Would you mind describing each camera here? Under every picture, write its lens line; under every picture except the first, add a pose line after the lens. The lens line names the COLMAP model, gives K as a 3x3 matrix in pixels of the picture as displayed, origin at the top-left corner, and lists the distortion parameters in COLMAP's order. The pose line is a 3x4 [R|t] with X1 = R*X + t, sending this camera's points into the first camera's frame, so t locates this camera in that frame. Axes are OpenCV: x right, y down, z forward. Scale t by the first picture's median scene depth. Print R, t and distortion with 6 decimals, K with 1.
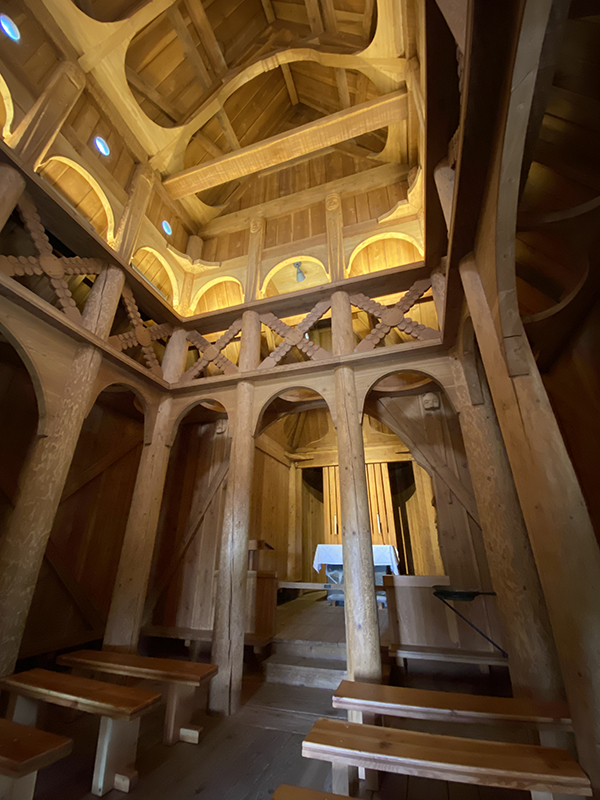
lens RADIAL K [[321.4, 0, 300.0], [0, 321.4, 400.0], [0, 0, 1]] dist [0.018624, -0.022669]
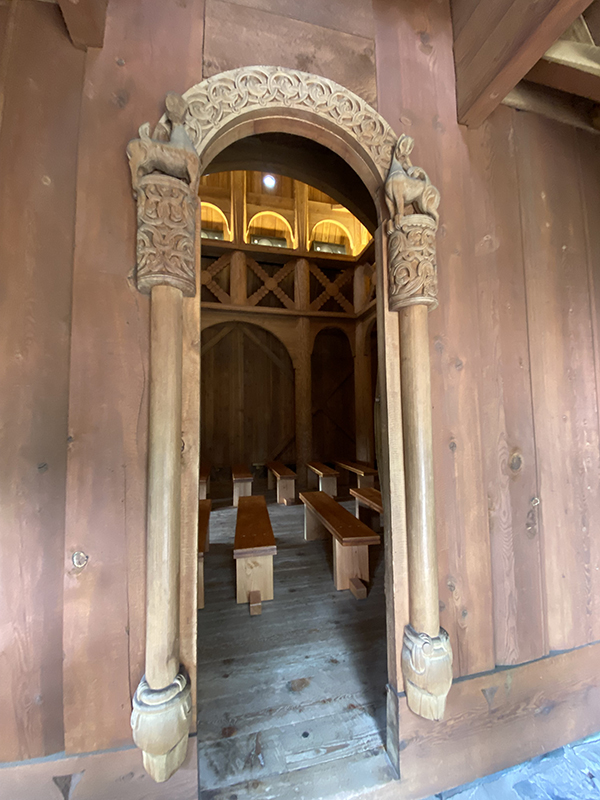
lens RADIAL K [[321.4, 0, 300.0], [0, 321.4, 400.0], [0, 0, 1]] dist [0.018624, -0.022669]
pose [[0.521297, -0.050673, -0.851870, 0.731424], [0.363503, 0.916331, 0.167936, -0.032916], [0.772085, -0.397201, 0.496101, -0.078541]]
